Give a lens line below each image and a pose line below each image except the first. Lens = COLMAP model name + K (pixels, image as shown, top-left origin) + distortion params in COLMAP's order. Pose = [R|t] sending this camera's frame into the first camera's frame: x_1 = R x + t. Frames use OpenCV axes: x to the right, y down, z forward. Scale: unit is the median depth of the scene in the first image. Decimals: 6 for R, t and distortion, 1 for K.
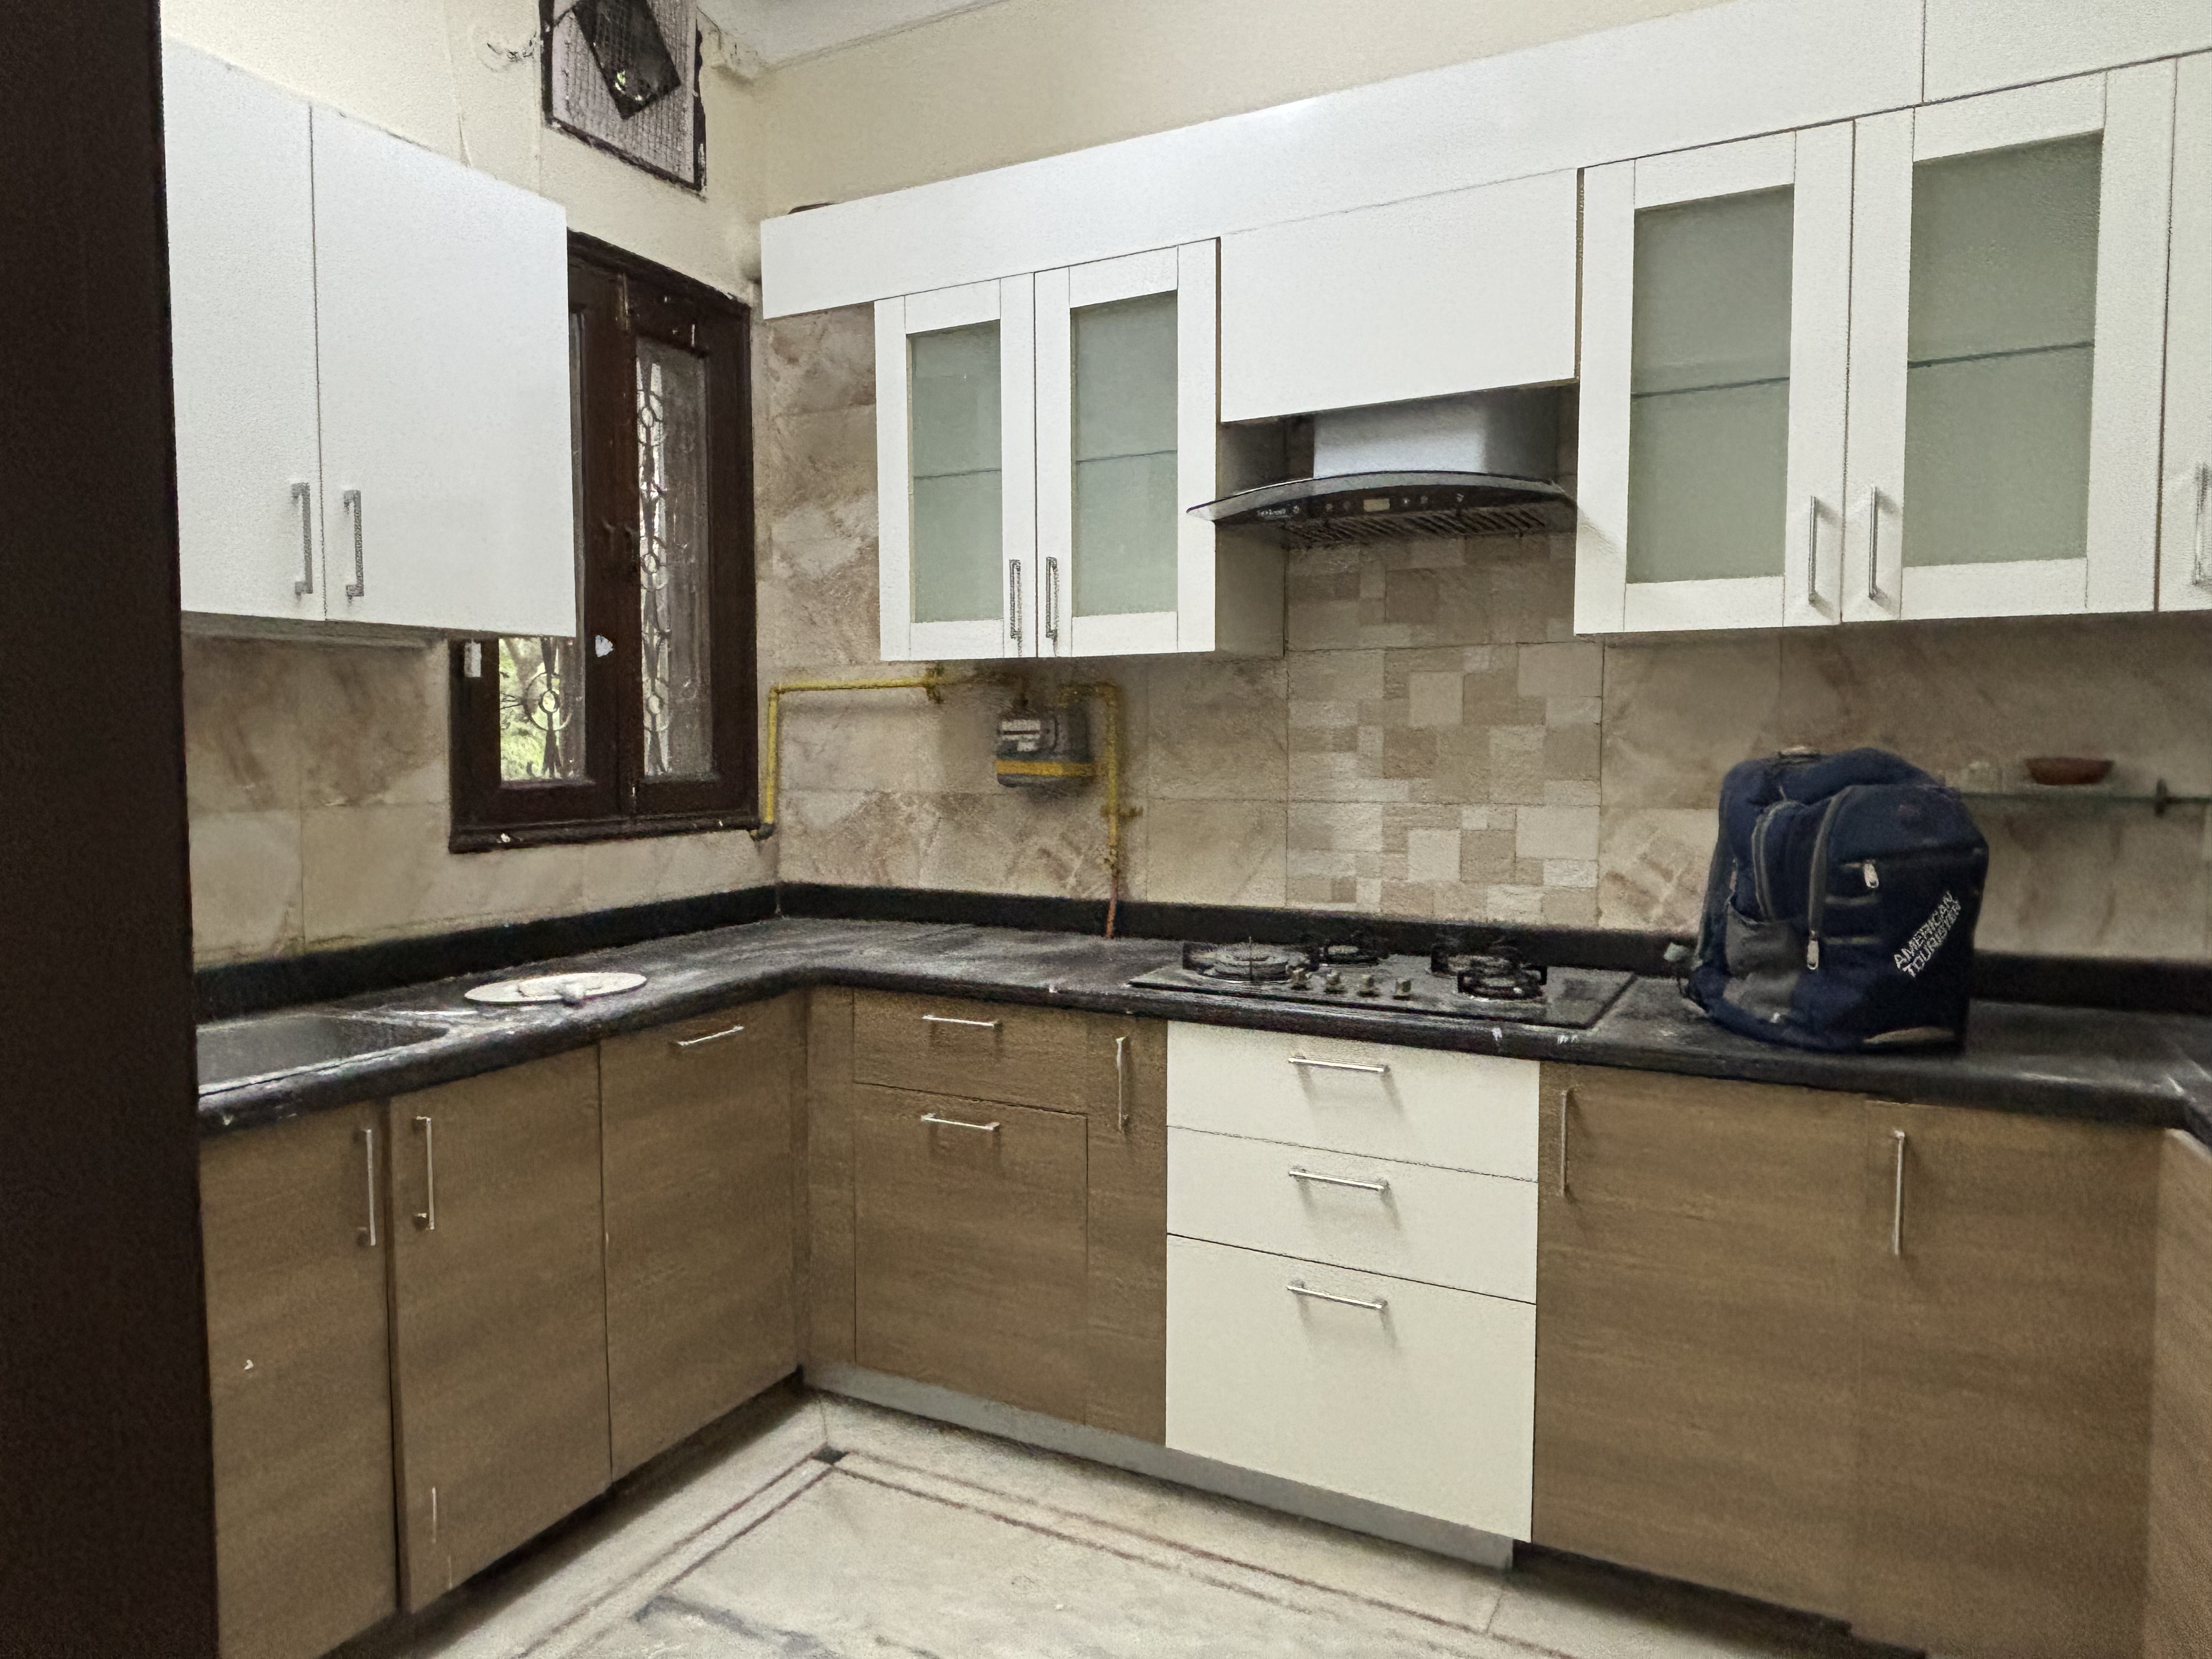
lens RADIAL K [[1394.2, 0, 1111.2], [0, 1394.2, 815.5], [0, 0, 1]] dist [0.060394, -0.082125]
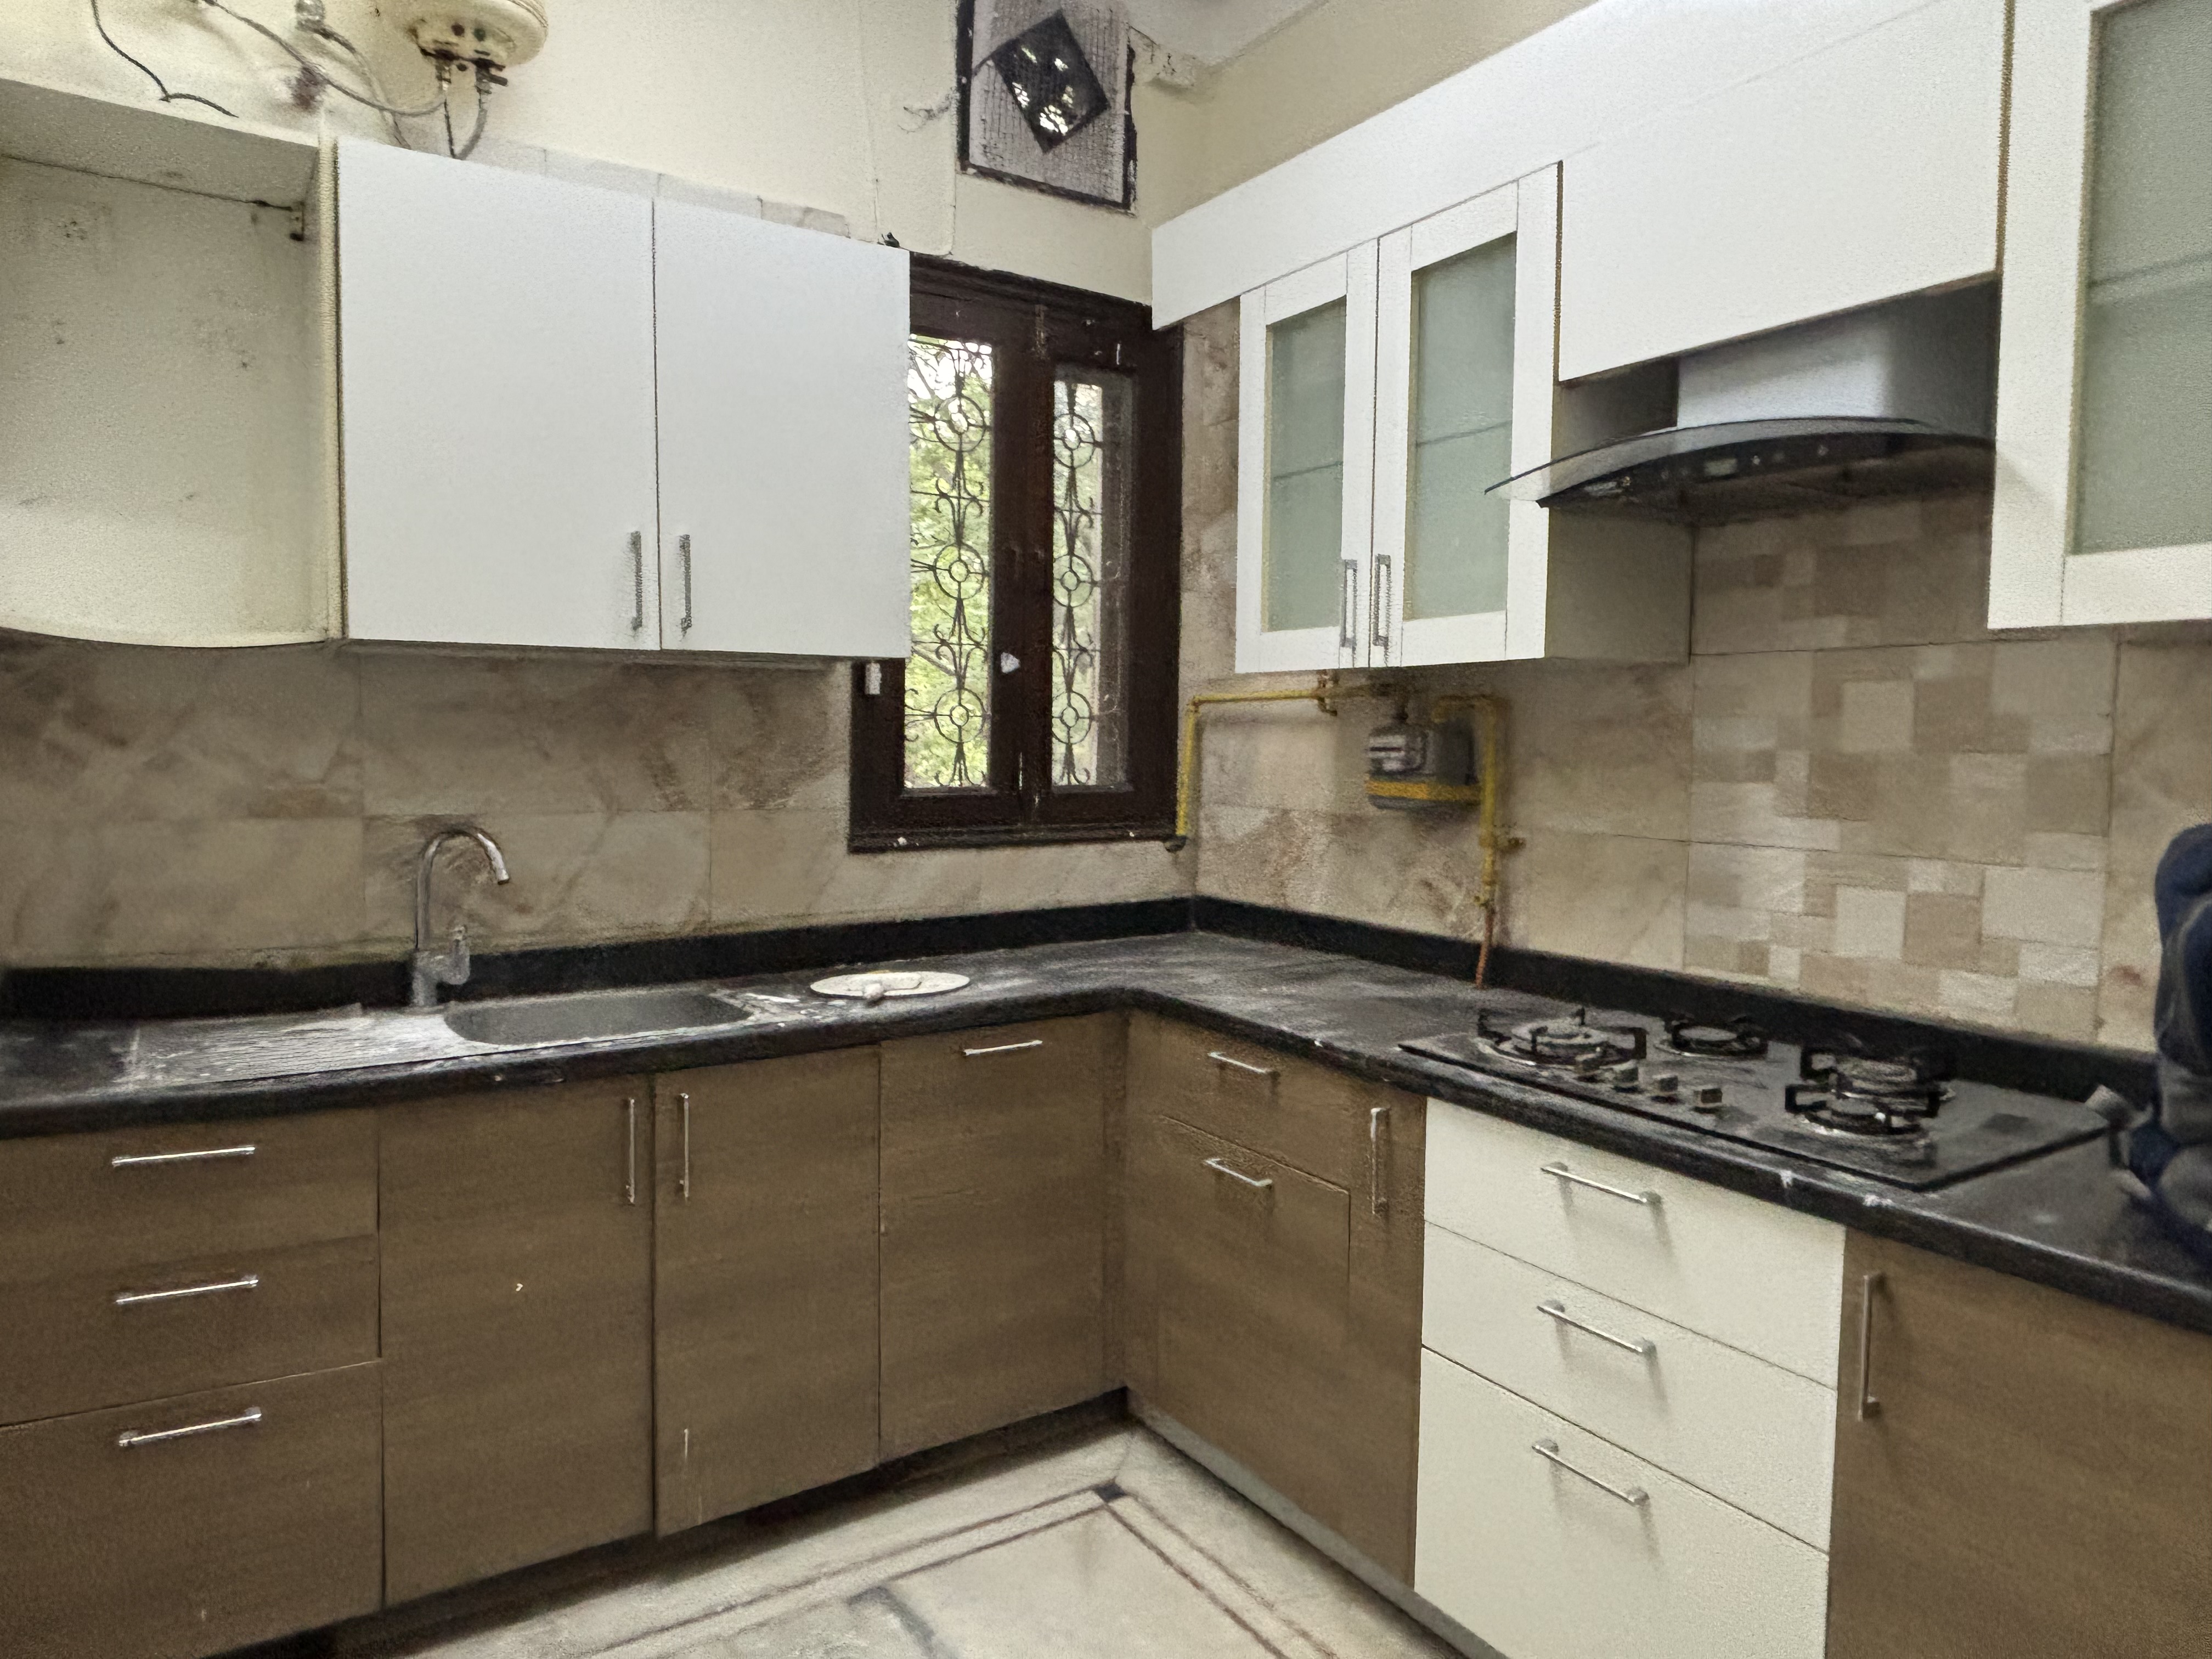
lens RADIAL K [[1394.2, 0, 1111.2], [0, 1394.2, 815.5], [0, 0, 1]] dist [0.060394, -0.082125]
pose [[0.872603, 0.038641, -0.486900, 0.249948], [-0.038154, 0.999212, 0.010920, -0.022967], [0.486938, 0.009048, 0.873390, 0.142017]]
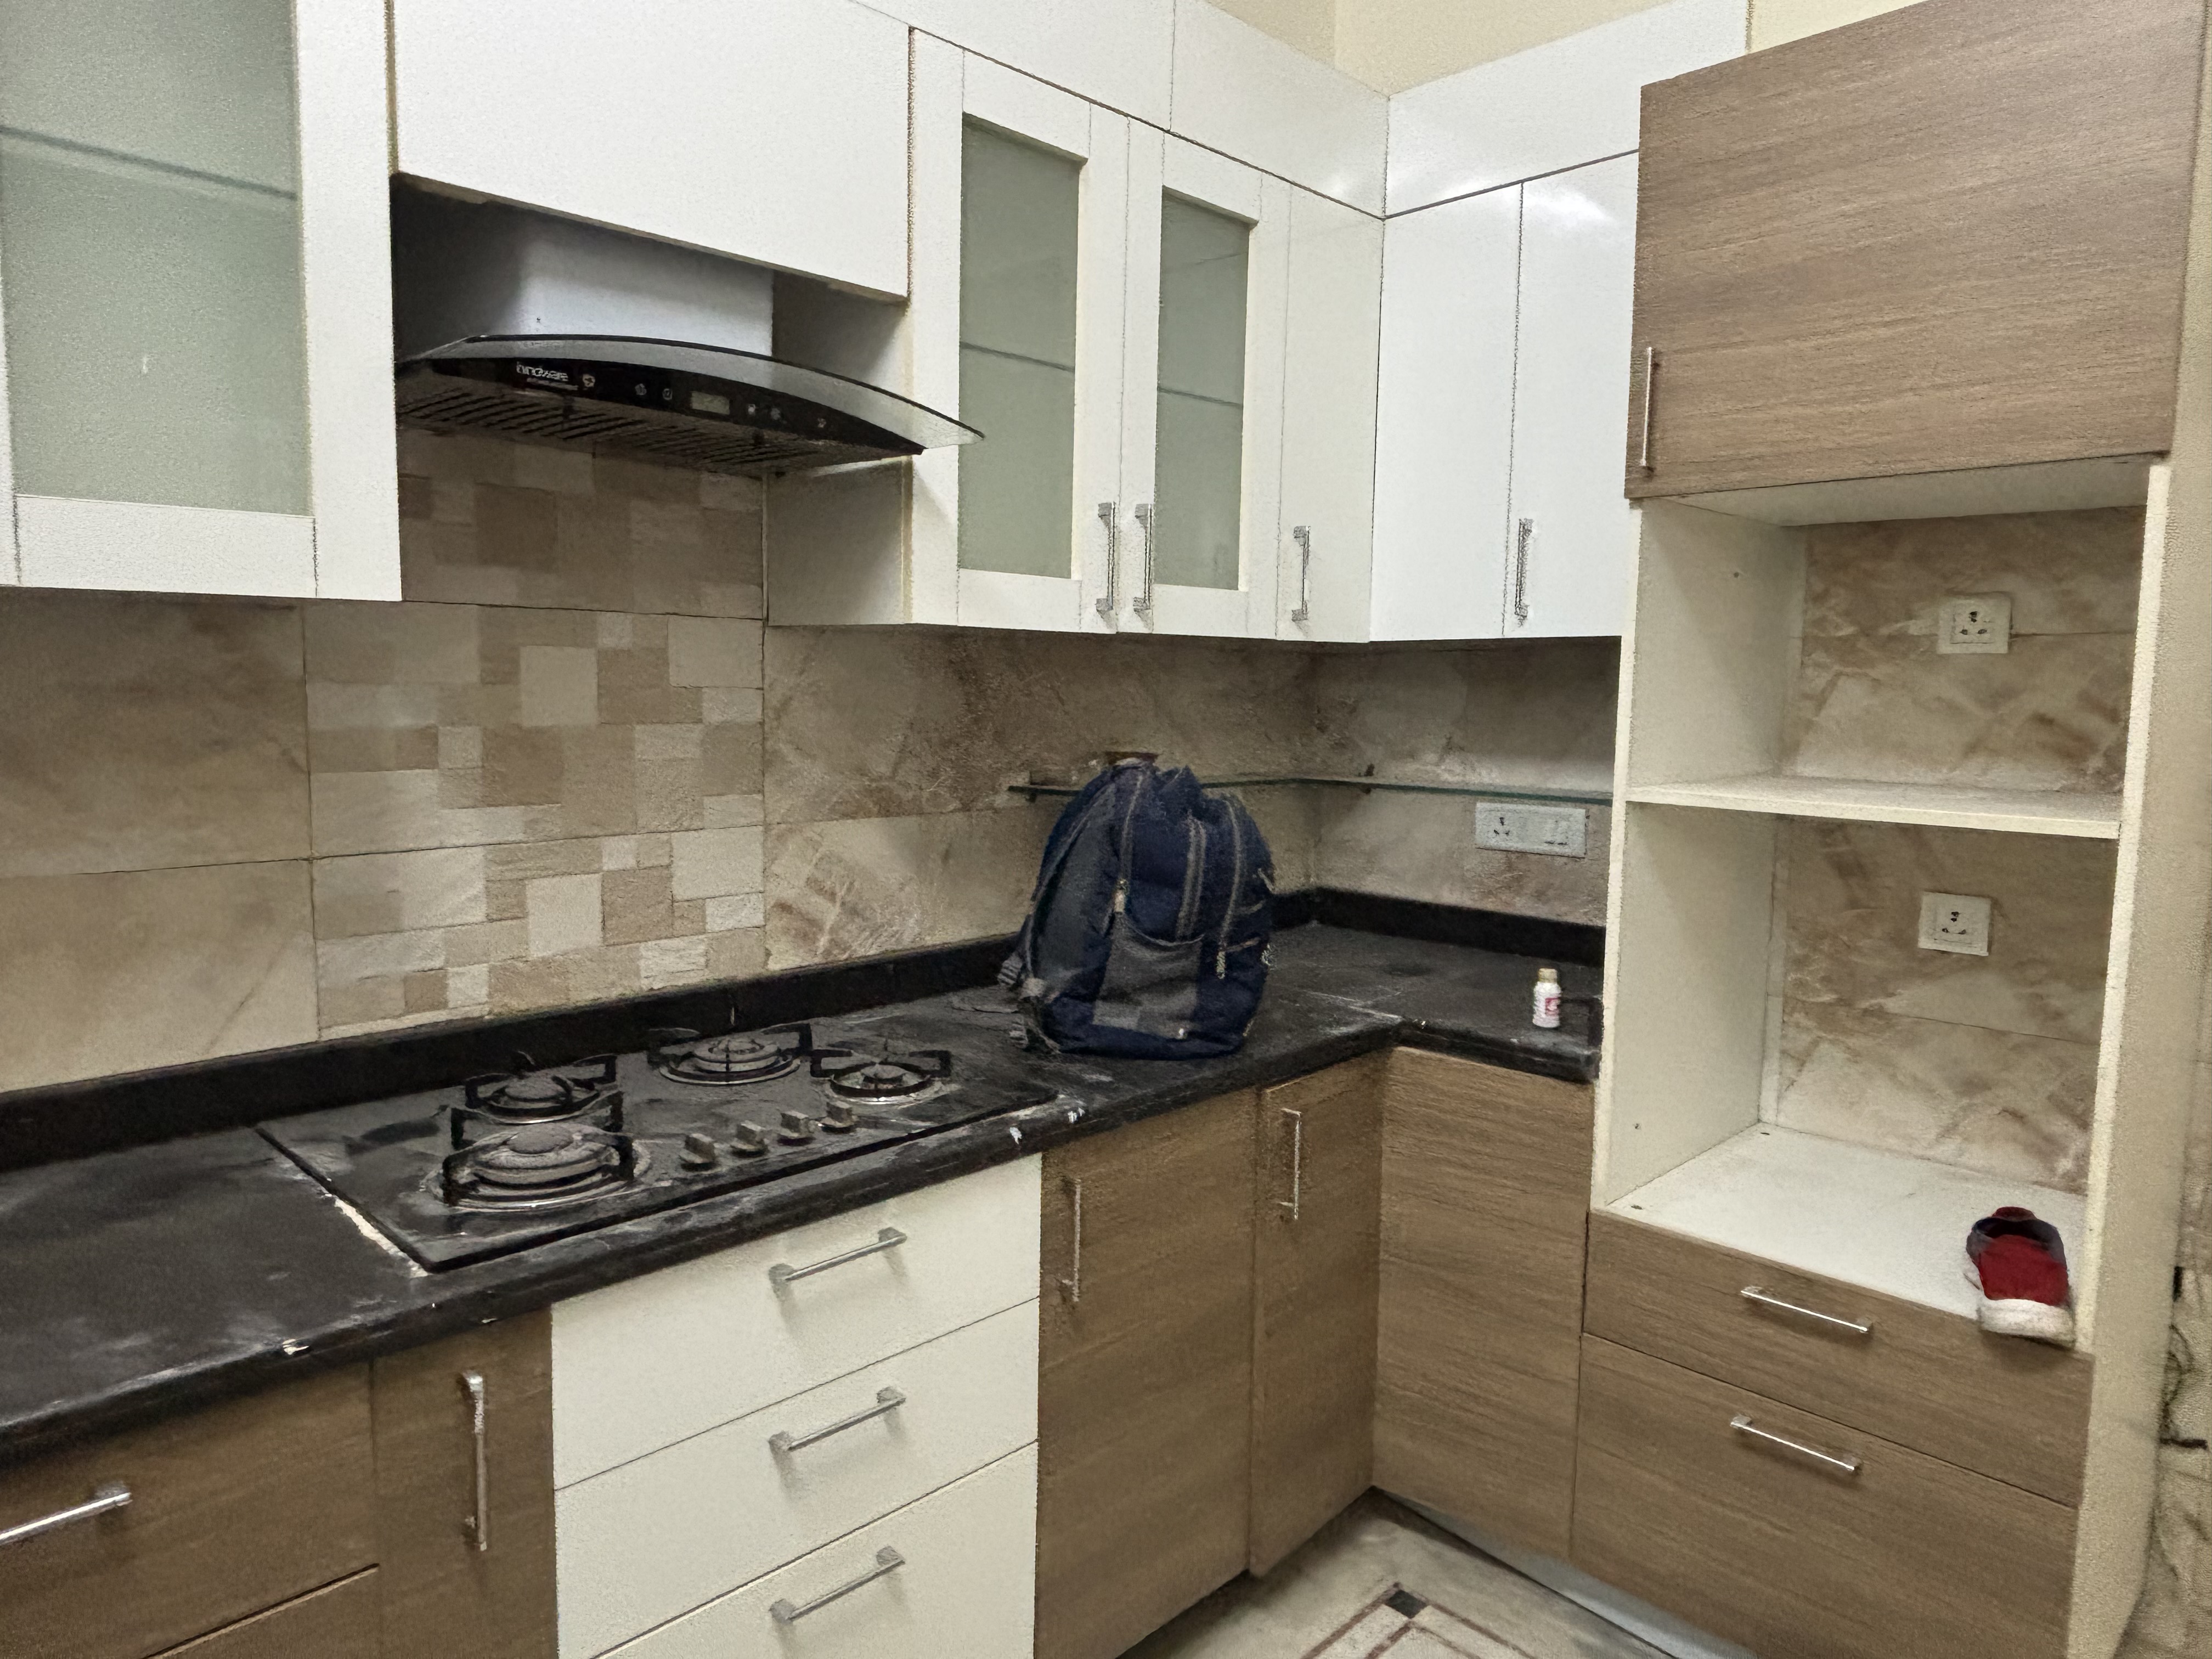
lens RADIAL K [[1394.2, 0, 1111.2], [0, 1394.2, 815.5], [0, 0, 1]] dist [0.060394, -0.082125]
pose [[0.289261, -0.087970, 0.953200, -0.353345], [0.032088, 0.996100, 0.082192, -0.069791], [-0.956712, 0.006811, 0.290955, 0.562044]]
